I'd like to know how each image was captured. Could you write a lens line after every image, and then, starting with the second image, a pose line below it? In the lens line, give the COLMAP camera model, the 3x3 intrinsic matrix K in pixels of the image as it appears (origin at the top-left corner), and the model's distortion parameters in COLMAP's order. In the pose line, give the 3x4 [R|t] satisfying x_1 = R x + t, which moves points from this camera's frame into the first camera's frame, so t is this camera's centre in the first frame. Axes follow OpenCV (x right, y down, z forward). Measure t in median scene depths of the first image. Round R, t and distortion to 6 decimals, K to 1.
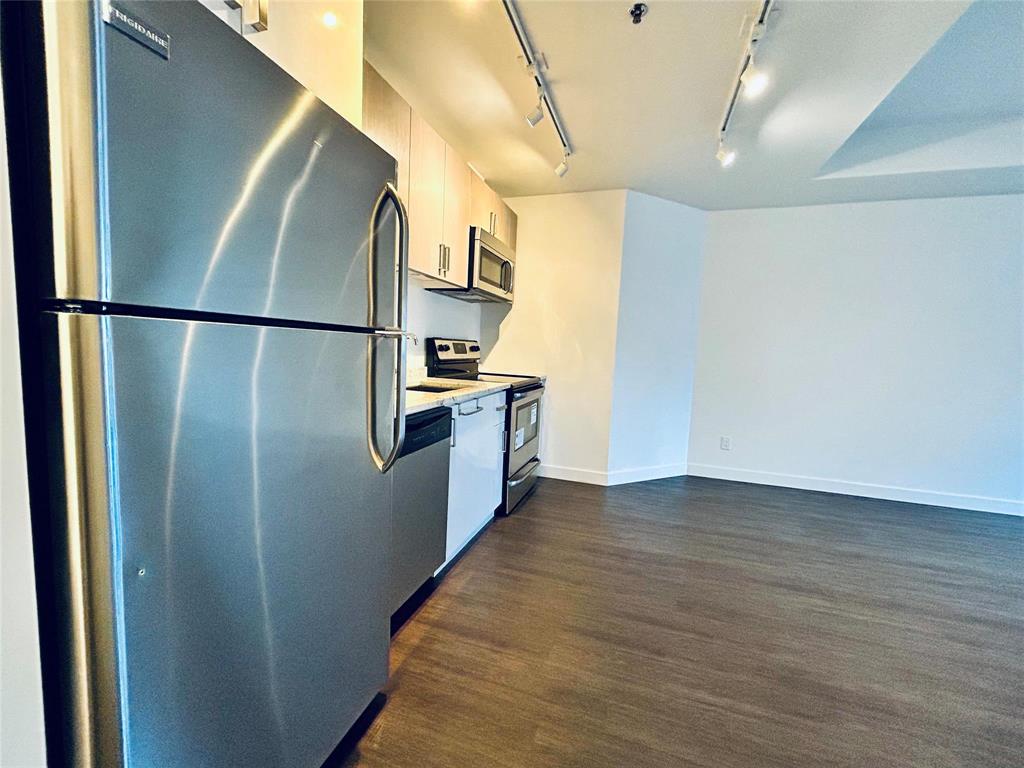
lens RADIAL K [[414.8, 0, 512.5], [0, 414.8, 381.6], [0, 0, 1]] dist [-0.000487, -0.000450]
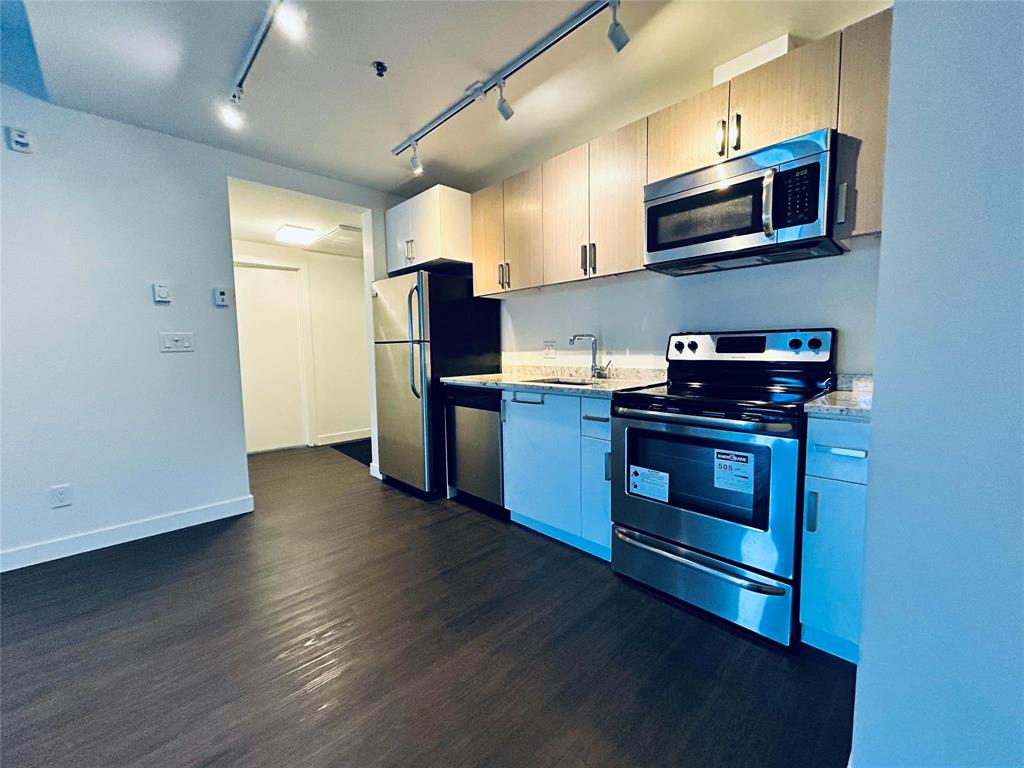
lens RADIAL K [[414.8, 0, 514.4], [0, 414.8, 380.9], [0, 0, 1]] dist [-0.000487, -0.000450]
pose [[-0.470168, 0.032617, -0.881974, 0.704575], [-0.079471, 0.993693, 0.079113, -0.055028], [0.878991, 0.107288, -0.464611, 1.158871]]
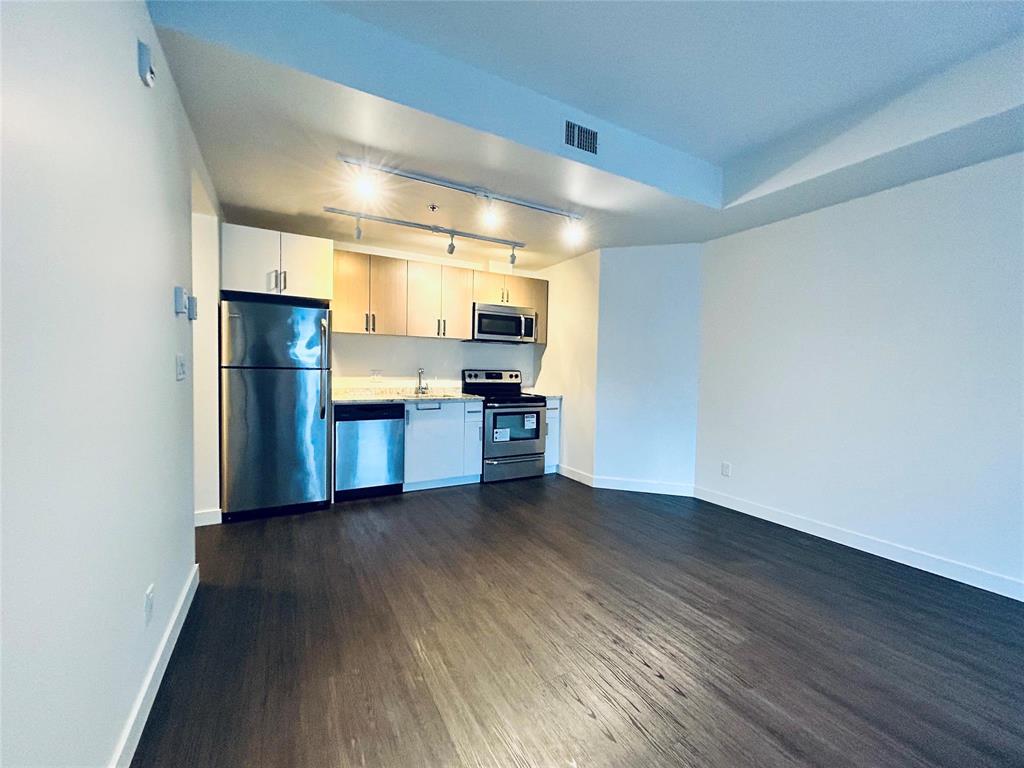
lens RADIAL K [[414.8, 0, 514.5], [0, 414.8, 380.3], [0, 0, 1]] dist [-0.000487, -0.000450]
pose [[0.736448, -0.009781, -0.676423, 1.123601], [-0.045249, 0.996944, -0.063680, 0.035464], [0.674979, 0.077505, 0.733755, -0.087684]]
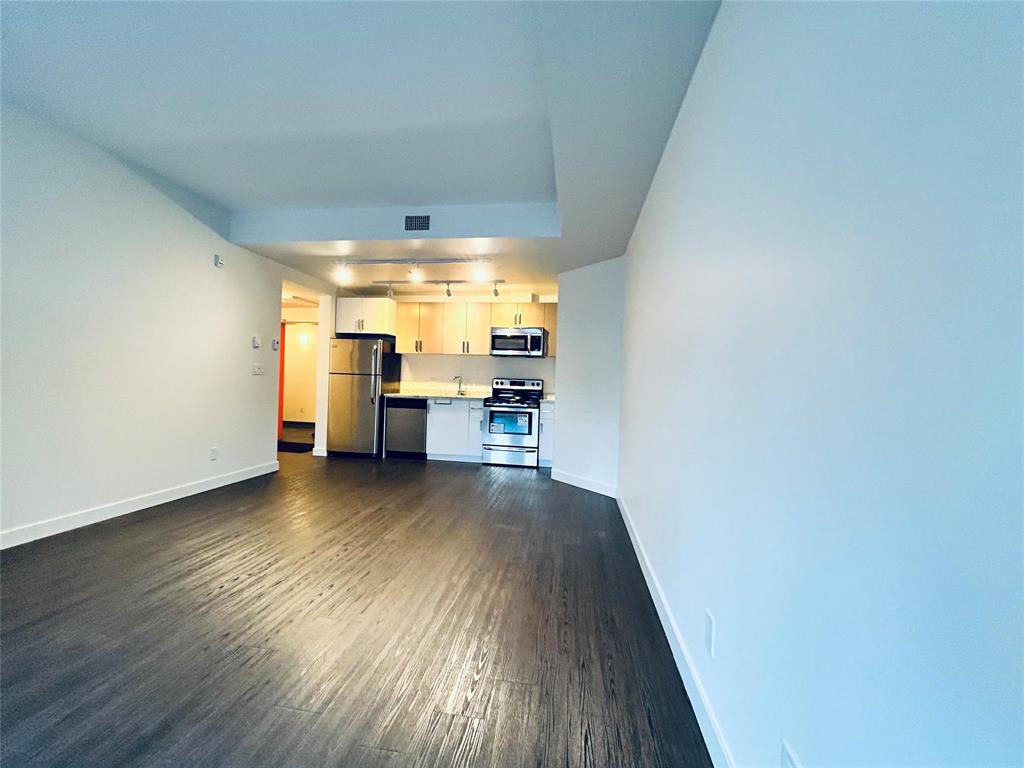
lens RADIAL K [[414.8, 0, 514.6], [0, 414.8, 381.0], [0, 0, 1]] dist [-0.000487, -0.000450]
pose [[0.169045, -0.042136, -0.984707, 2.044907], [-0.107323, 0.992358, -0.060888, 0.031244], [0.979748, 0.115974, 0.163231, 0.781408]]
